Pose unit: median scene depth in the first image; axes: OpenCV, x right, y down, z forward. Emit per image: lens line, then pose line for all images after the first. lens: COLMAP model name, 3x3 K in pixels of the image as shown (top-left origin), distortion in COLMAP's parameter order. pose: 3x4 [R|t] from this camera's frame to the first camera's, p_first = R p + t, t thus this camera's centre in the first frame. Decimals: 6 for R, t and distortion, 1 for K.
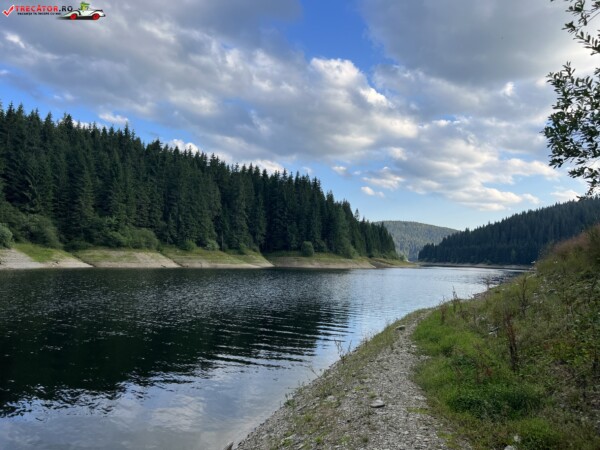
lens RADIAL K [[454.7, 0, 300.0], [0, 454.7, 225.0], [0, 0, 1]] dist [0.060274, -0.083504]
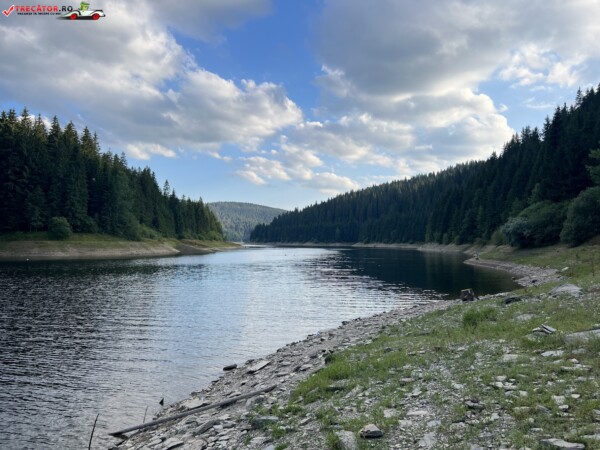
lens RADIAL K [[454.7, 0, 300.0], [0, 454.7, 225.0], [0, 0, 1]] dist [0.060274, -0.083504]
pose [[0.938433, -0.014540, 0.345156, 0.110545], [0.000824, 0.999205, 0.039852, 0.020687], [-0.345461, -0.037114, 0.937699, 0.240100]]
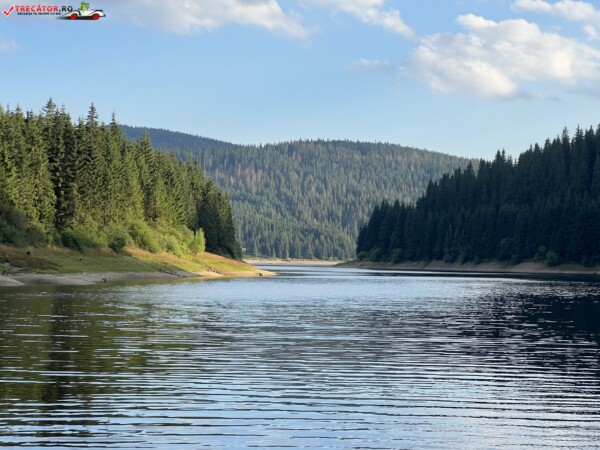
lens RADIAL K [[1353.5, 0, 302.6], [0, 1353.5, 223.4], [0, 0, 1]] dist [-0.284748, 7.337536]
pose [[0.986373, -0.014604, 0.163875, 0.310566], [0.006776, 0.998813, 0.048229, 0.042400], [-0.164385, -0.046461, 0.985301, 0.407408]]
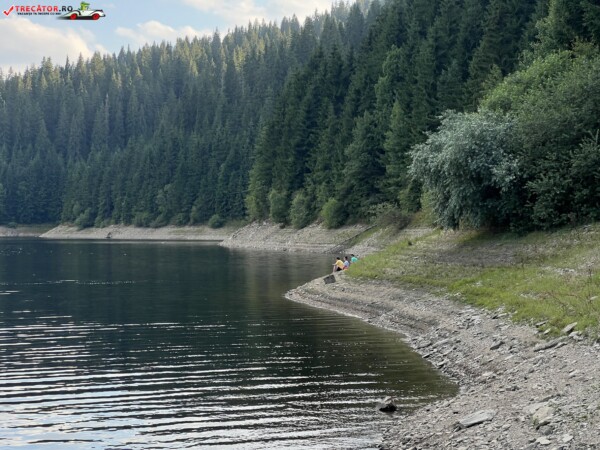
lens RADIAL K [[1353.5, 0, 302.6], [0, 1353.5, 223.4], [0, 0, 1]] dist [-0.284748, 7.337536]
pose [[0.804631, -0.032305, 0.592896, 0.229033], [-0.014893, 0.997107, 0.074541, 0.033915], [-0.593589, -0.068808, 0.801822, 0.341540]]
